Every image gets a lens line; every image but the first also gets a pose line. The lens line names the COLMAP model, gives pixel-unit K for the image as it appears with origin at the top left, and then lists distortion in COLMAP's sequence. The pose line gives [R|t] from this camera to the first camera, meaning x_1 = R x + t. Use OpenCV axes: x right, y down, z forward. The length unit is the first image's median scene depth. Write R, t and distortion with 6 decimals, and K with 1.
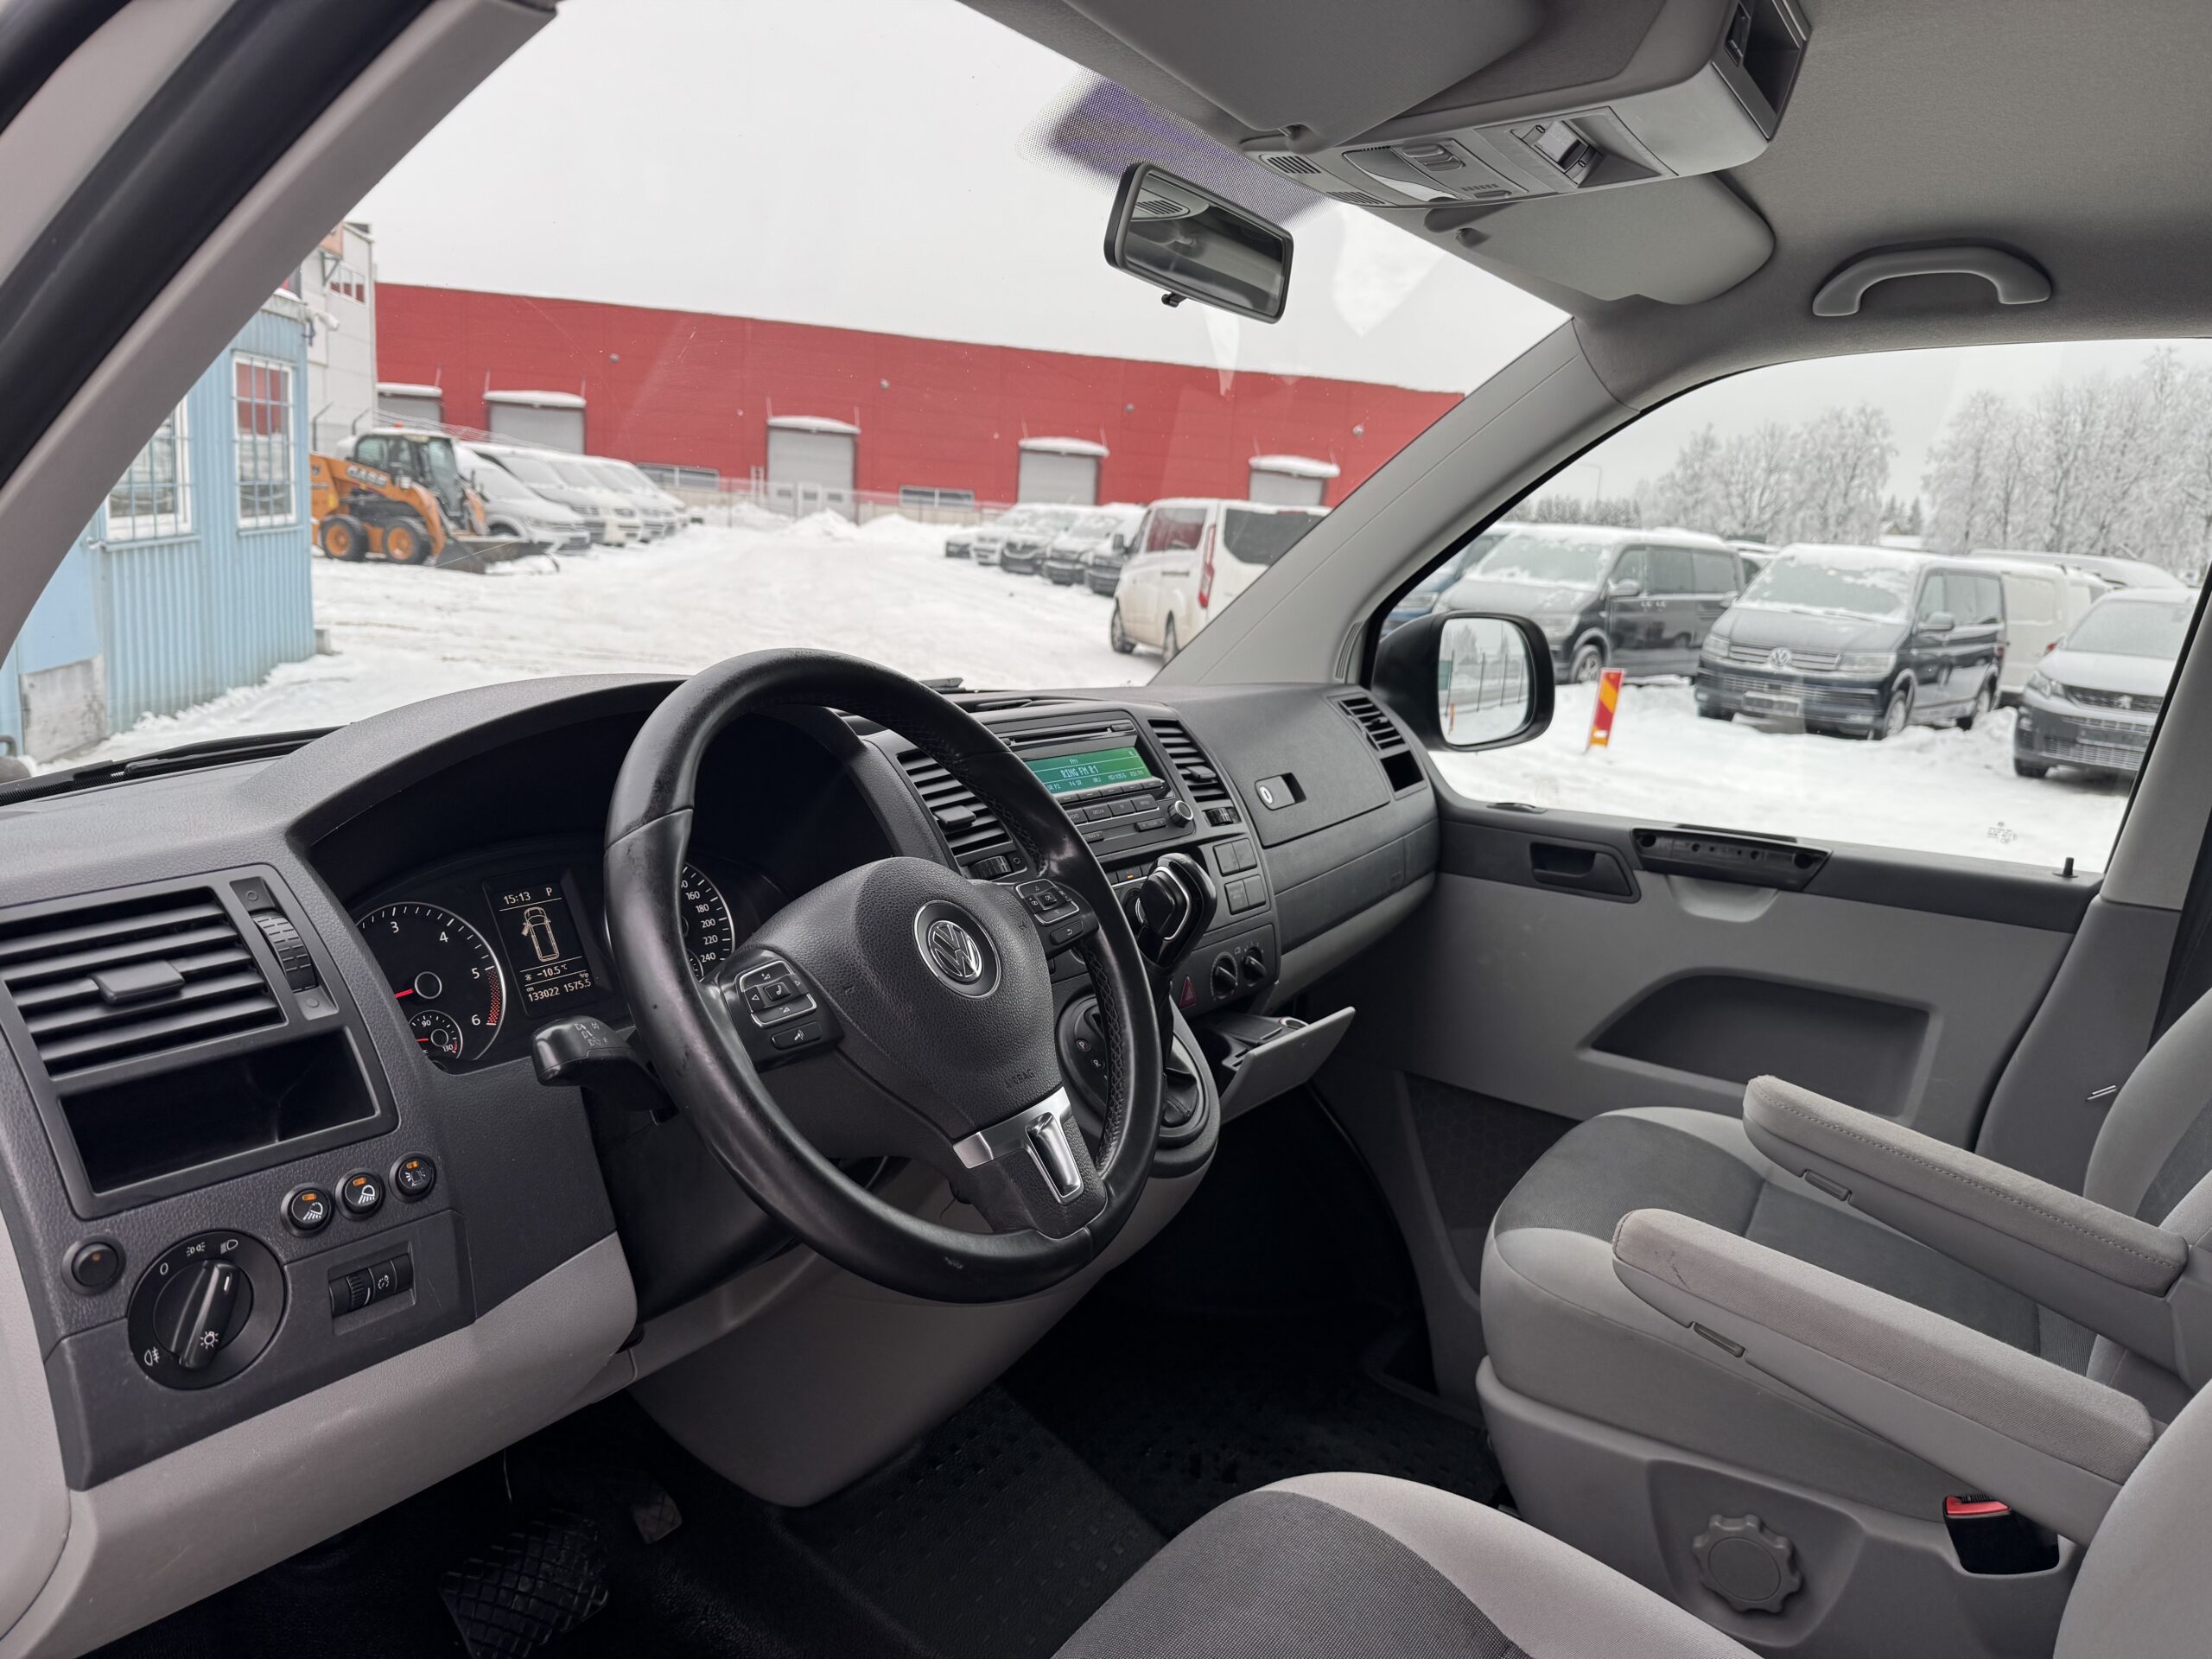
lens RADIAL K [[1569.3, 0, 1125.5], [0, 1569.3, 835.6], [0, 0, 1]] dist [-0.002124, -0.017278]
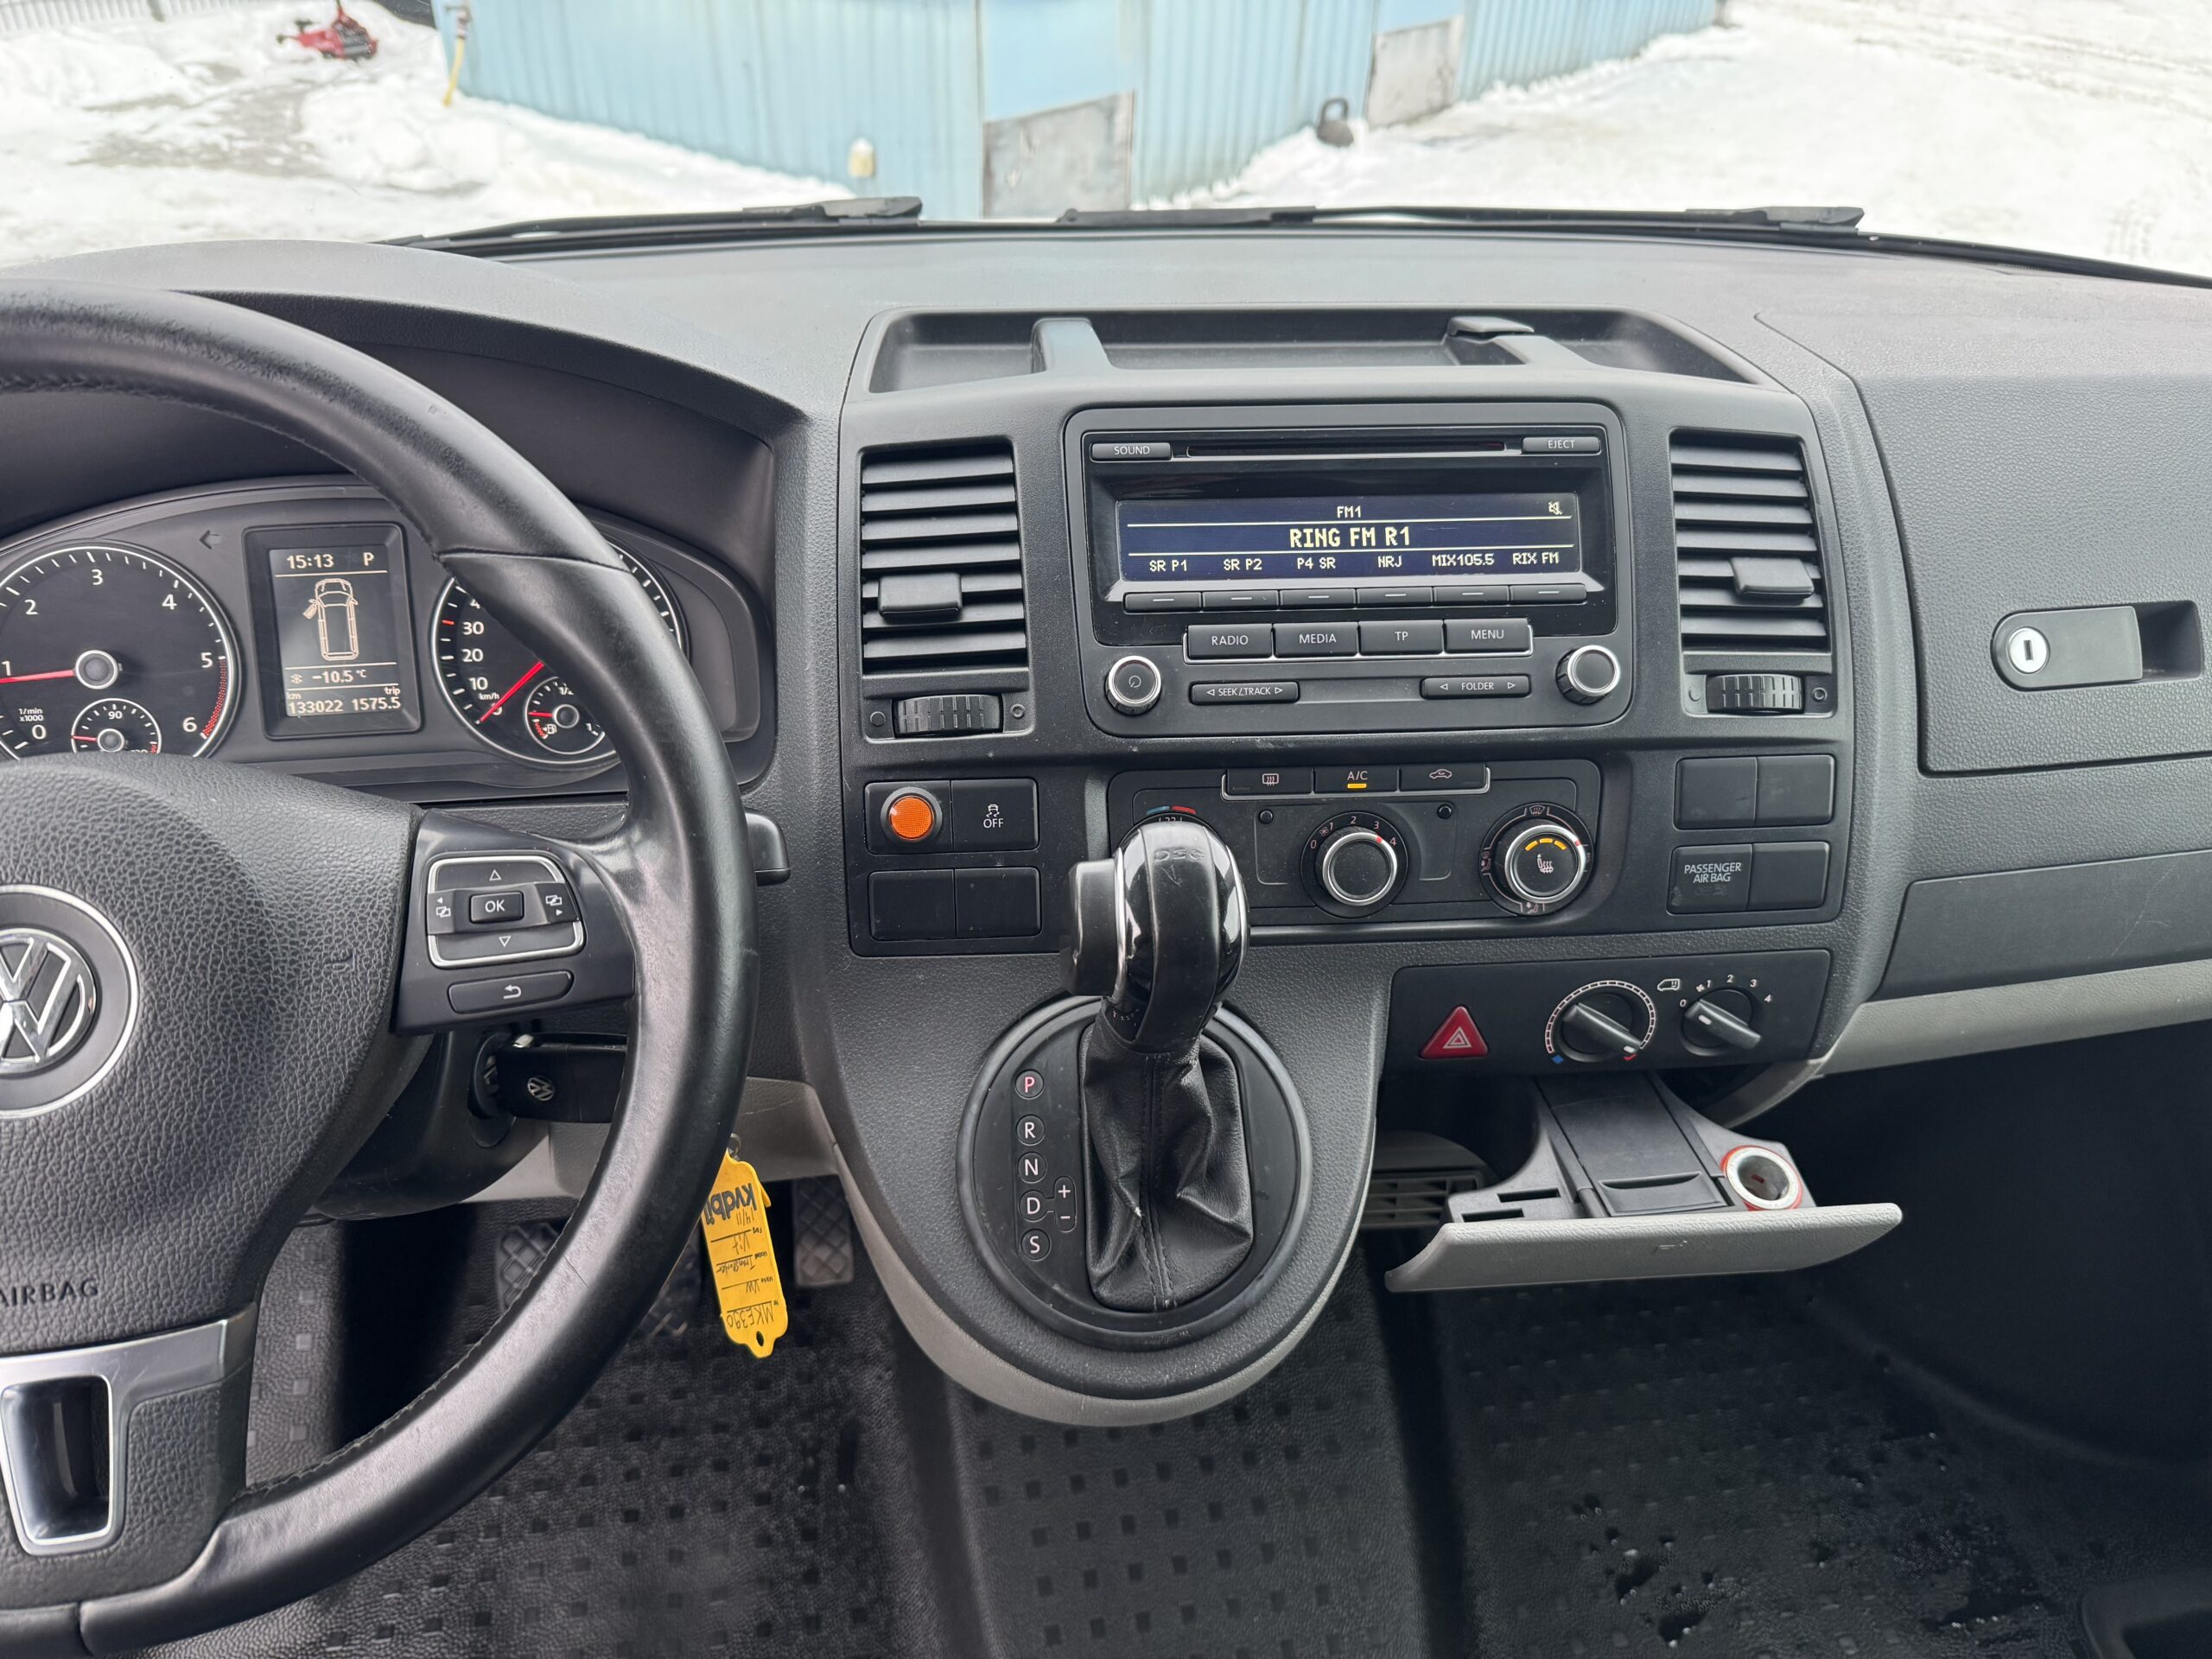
lens RADIAL K [[1569.3, 0, 1104.2], [0, 1569.3, 821.5], [0, 0, 1]] dist [-0.002124, -0.017278]
pose [[0.655117, 0.388211, -0.648162, 0.143567], [-0.137408, 0.904807, 0.403044, -0.079137], [0.742927, -0.174978, 0.646097, 0.347651]]
